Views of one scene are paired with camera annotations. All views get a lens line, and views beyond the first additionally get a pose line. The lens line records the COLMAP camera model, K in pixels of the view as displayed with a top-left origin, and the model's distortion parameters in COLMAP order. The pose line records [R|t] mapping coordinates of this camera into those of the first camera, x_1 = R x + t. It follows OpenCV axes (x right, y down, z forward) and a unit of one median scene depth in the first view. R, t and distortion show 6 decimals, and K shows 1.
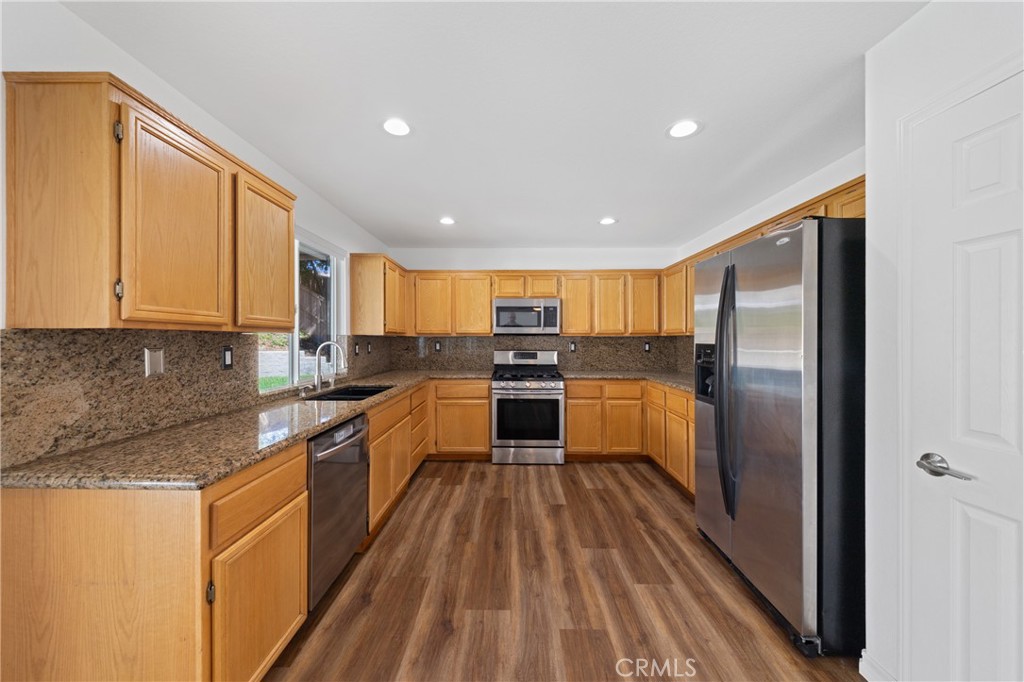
lens RADIAL K [[355.3, 0, 508.9], [0, 355.3, 337.6], [0, 0, 1]] dist [0.007402, -0.000173]
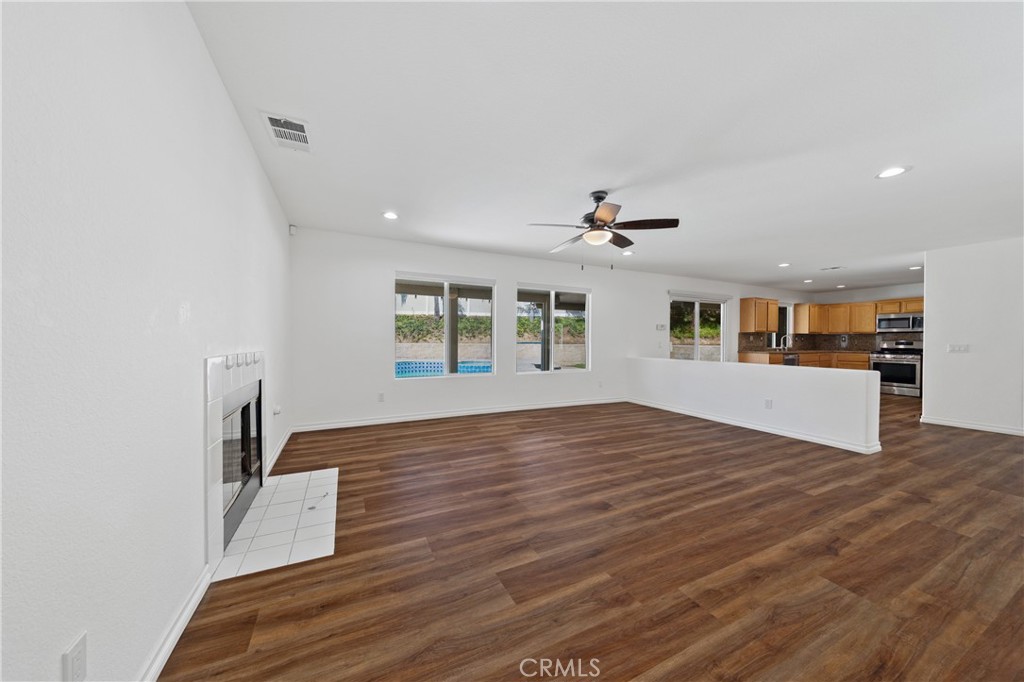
lens RADIAL K [[345.1, 0, 507.7], [0, 345.1, 343.9], [0, 0, 1]] dist [0.000535, -0.001473]
pose [[0.443010, 0.008471, -0.896477, 0.987539], [-0.001300, 0.999960, 0.008806, 0.052757], [0.896516, -0.002736, 0.443004, -2.206183]]
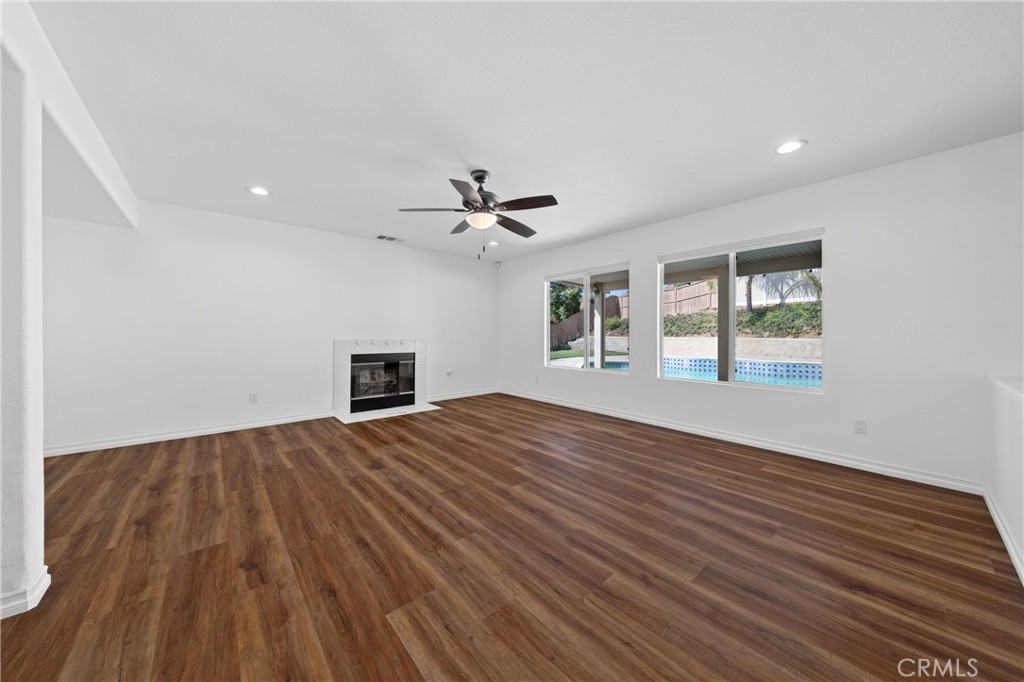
lens RADIAL K [[342.6, 0, 506.7], [0, 342.6, 336.2], [0, 0, 1]] dist [0.019998, -0.006707]
pose [[-0.754594, 0.001232, -0.656191, 0.765423], [0.000234, 0.999999, 0.001608, 0.059543], [0.656192, 0.001059, -0.754593, -0.833780]]
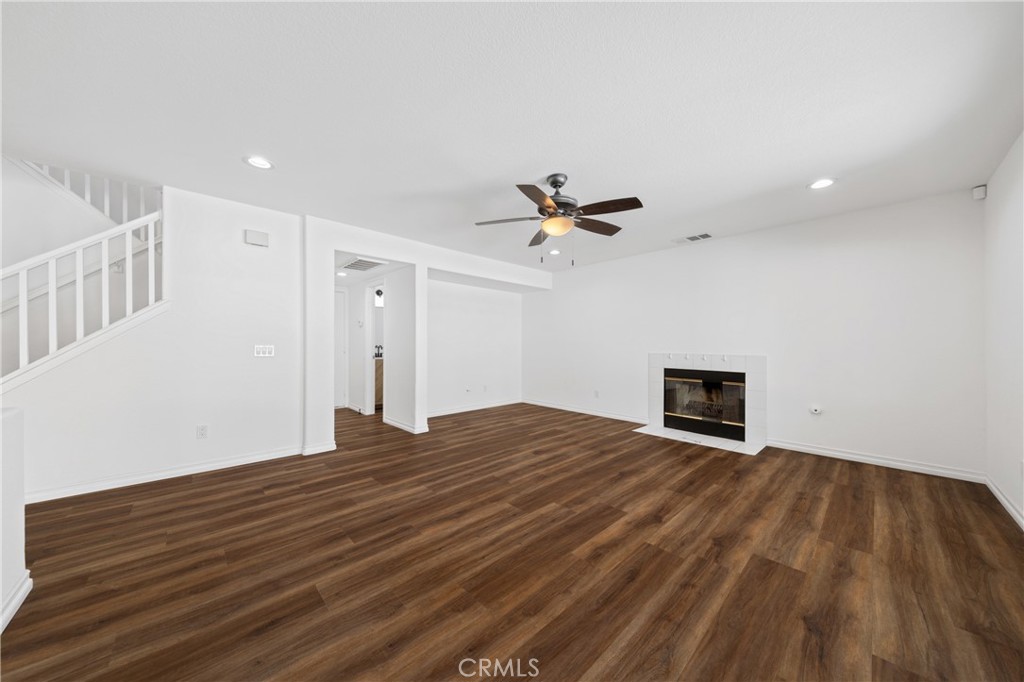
lens RADIAL K [[342.6, 0, 506.7], [0, 342.6, 336.2], [0, 0, 1]] dist [0.019998, -0.006707]
pose [[-0.685234, 0.013853, 0.728191, -0.299199], [-0.011226, 0.999499, -0.029578, 0.055208], [-0.728236, -0.028442, -0.684736, -0.877474]]
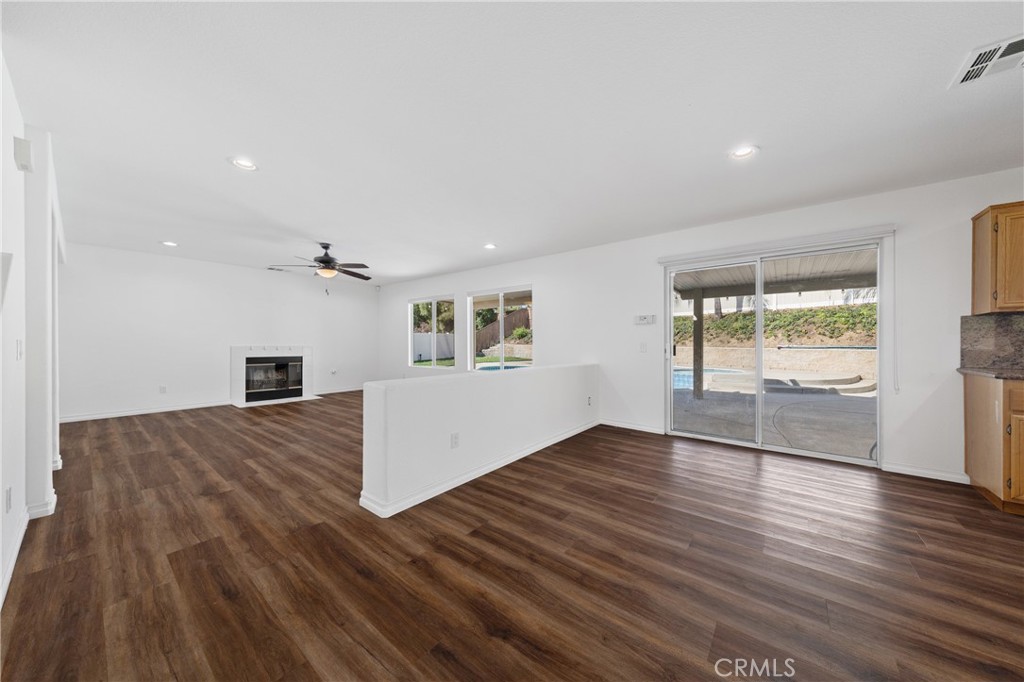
lens RADIAL K [[345.1, 0, 507.7], [0, 345.1, 343.9], [0, 0, 1]] dist [0.000535, -0.001473]
pose [[-0.622349, -0.001907, -0.782738, 0.903951], [-0.001347, 0.999998, -0.001366, 0.064499], [0.782739, 0.000205, -0.622350, -0.033114]]
